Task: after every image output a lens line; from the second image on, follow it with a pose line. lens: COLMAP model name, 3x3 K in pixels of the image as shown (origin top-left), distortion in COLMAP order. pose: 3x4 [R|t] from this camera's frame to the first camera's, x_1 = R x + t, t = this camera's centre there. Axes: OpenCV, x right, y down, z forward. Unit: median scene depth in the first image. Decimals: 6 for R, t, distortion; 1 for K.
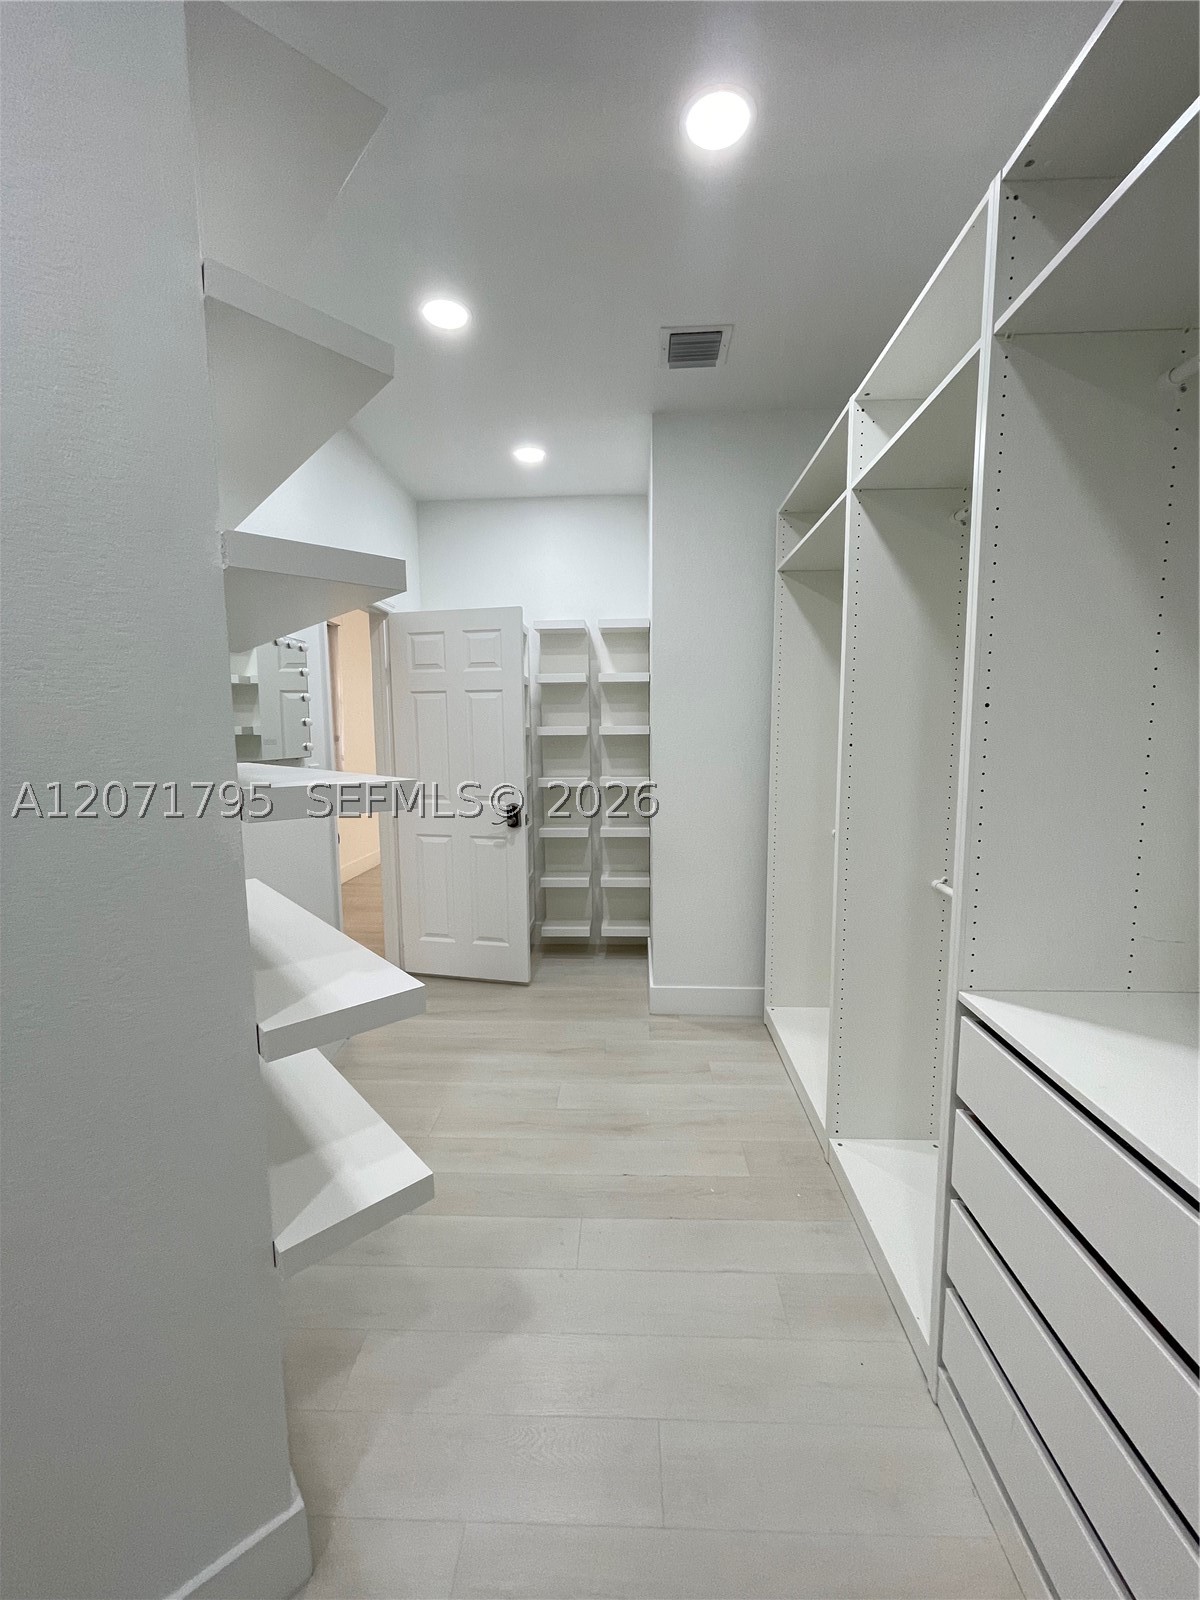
lens RADIAL K [[641.1, 0, 606.0], [0, 641.1, 799.5], [0, 0, 1]] dist [-0.001100, 0.000021]
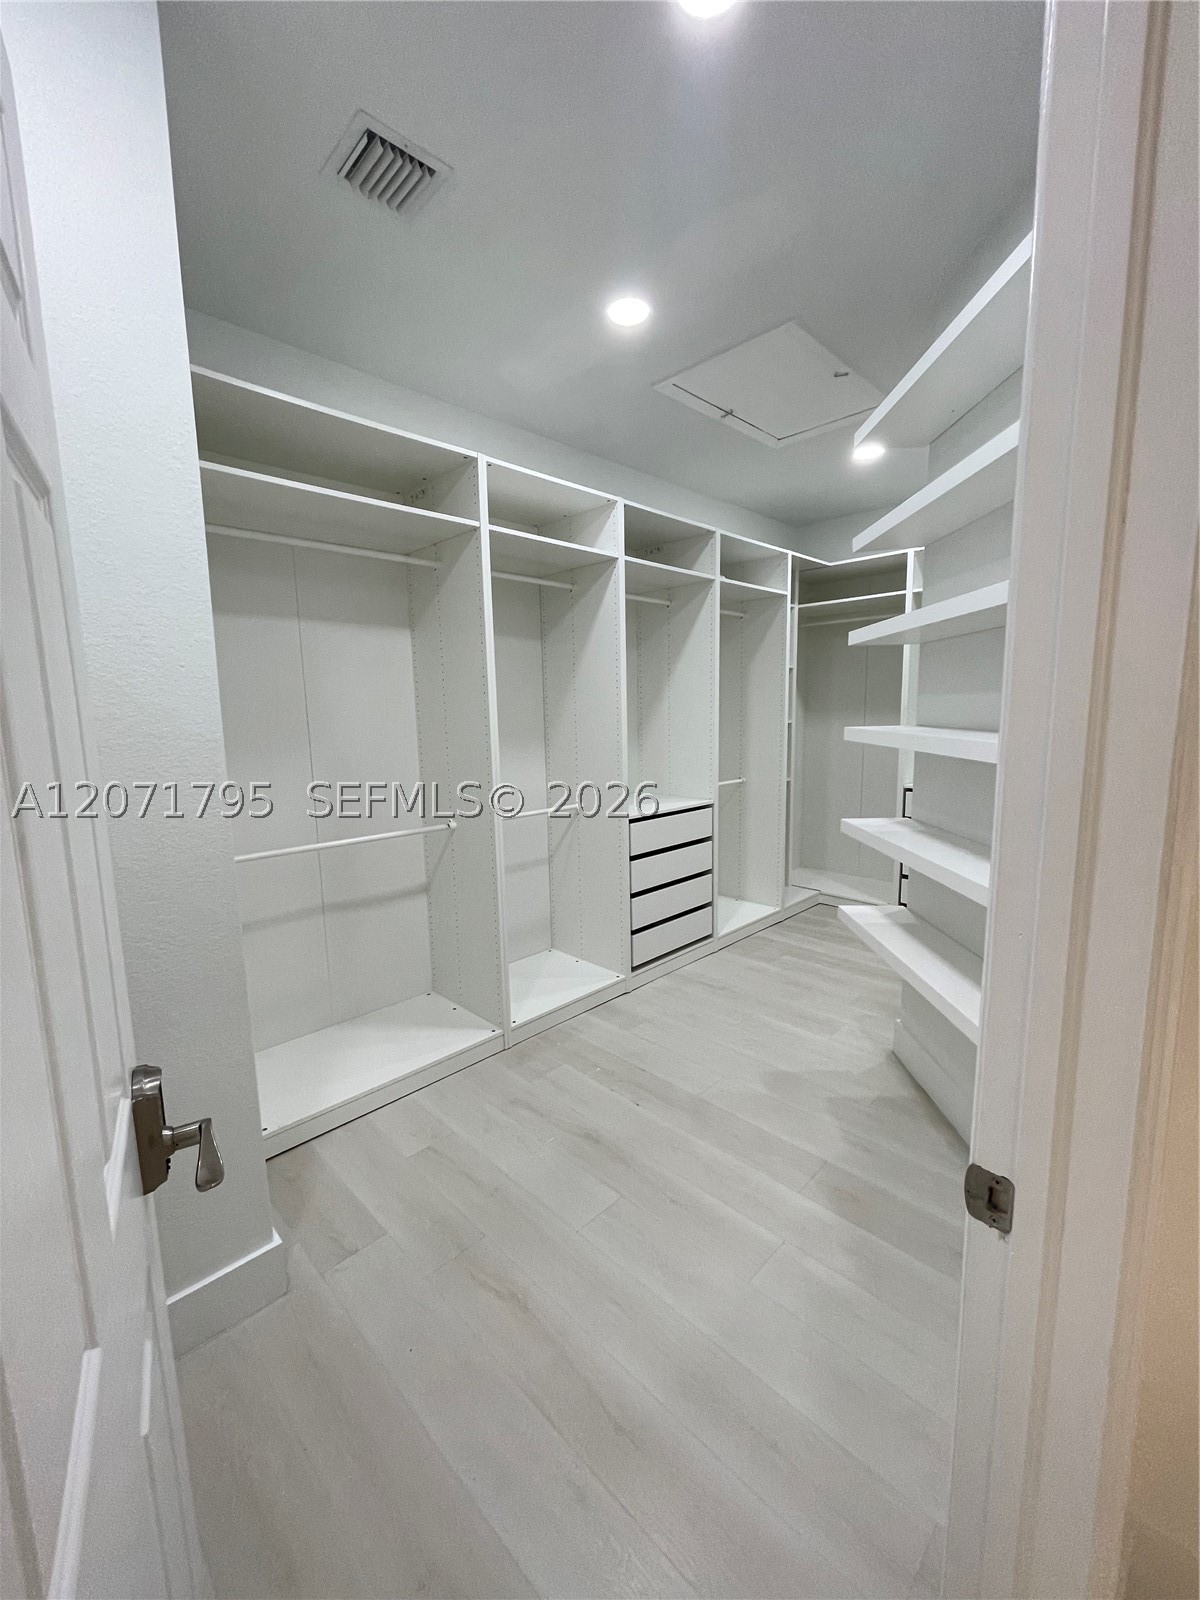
lens RADIAL K [[641.1, 0, 606.0], [0, 641.1, 799.5], [0, 0, 1]] dist [-0.001100, 0.000021]
pose [[-0.725700, -0.077747, 0.683604, -0.620156], [0.094132, 0.973031, 0.210593, -0.176412], [-0.681541, 0.217176, -0.698811, 1.595988]]
